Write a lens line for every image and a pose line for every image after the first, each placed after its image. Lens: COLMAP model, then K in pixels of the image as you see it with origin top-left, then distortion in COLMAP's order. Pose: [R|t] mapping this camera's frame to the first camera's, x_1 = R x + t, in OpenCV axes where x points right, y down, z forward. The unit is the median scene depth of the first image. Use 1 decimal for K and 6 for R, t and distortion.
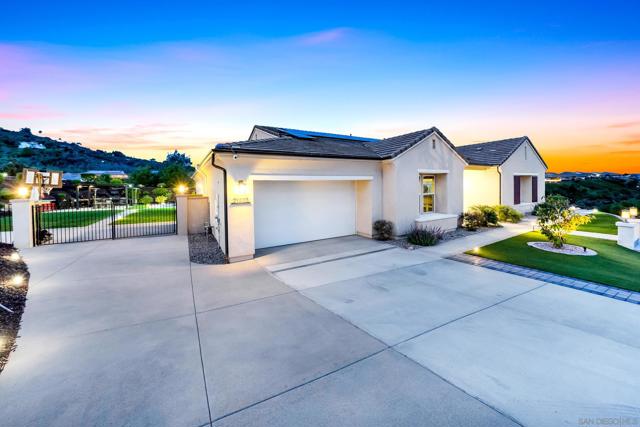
lens RADIAL K [[226.2, 0, 319.5], [0, 226.2, 192.5], [0, 0, 1]] dist [-0.017899, -0.000027]
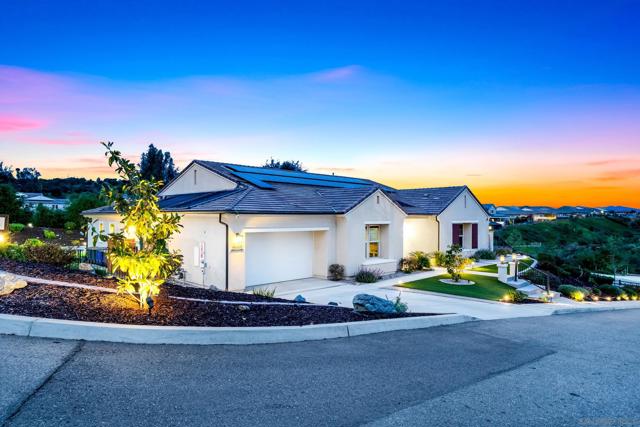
lens RADIAL K [[399.4, 0, 320.0], [0, 399.4, 213.5], [0, 0, 1]] dist [0.006333, 0.000652]
pose [[0.964055, 0.025278, 0.264496, -0.335557], [-0.015703, 0.999145, -0.038256, -0.056617], [-0.265237, 0.032728, 0.963628, -0.930186]]
